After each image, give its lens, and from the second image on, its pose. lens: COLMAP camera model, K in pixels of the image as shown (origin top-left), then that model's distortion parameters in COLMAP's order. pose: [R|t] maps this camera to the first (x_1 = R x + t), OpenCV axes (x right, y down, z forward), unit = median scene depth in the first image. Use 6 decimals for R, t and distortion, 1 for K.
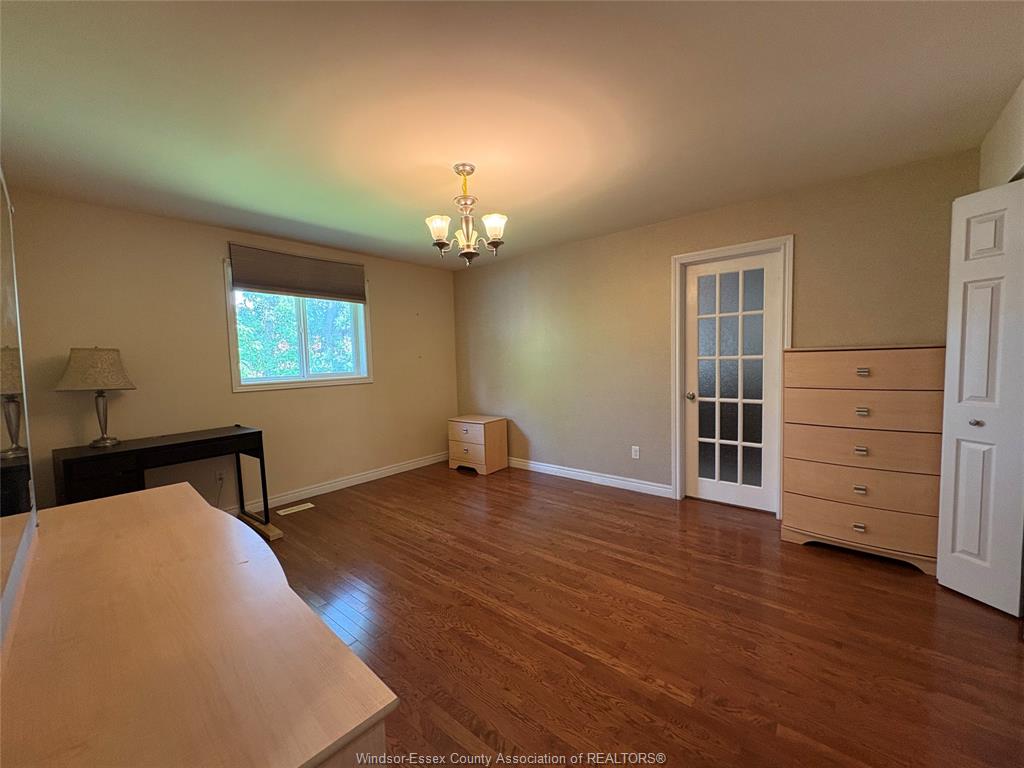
lens RADIAL K [[408.4, 0, 515.5], [0, 408.4, 383.0], [0, 0, 1]] dist [0.001896, -0.000101]
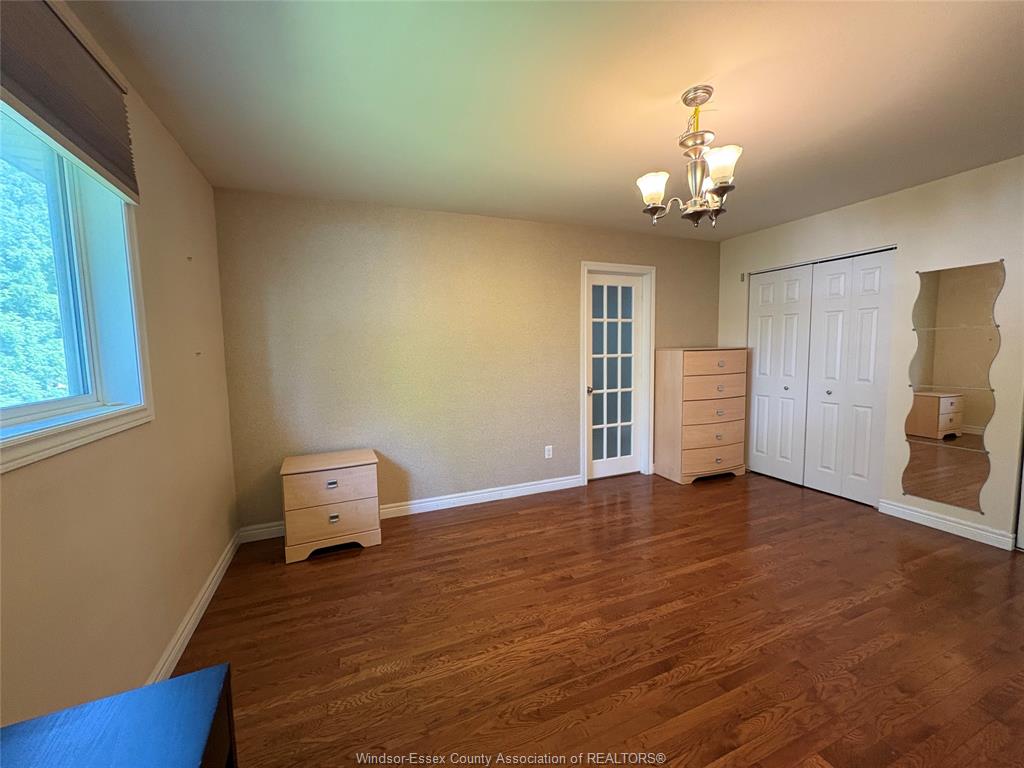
lens RADIAL K [[408.4, 0, 514.8], [0, 408.4, 380.6], [0, 0, 1]] dist [0.001896, -0.000101]
pose [[0.462859, -0.049994, 0.885021, -0.656315], [0.059828, 0.997894, 0.025081, -0.033978], [-0.884411, 0.041340, 0.464875, 0.657131]]
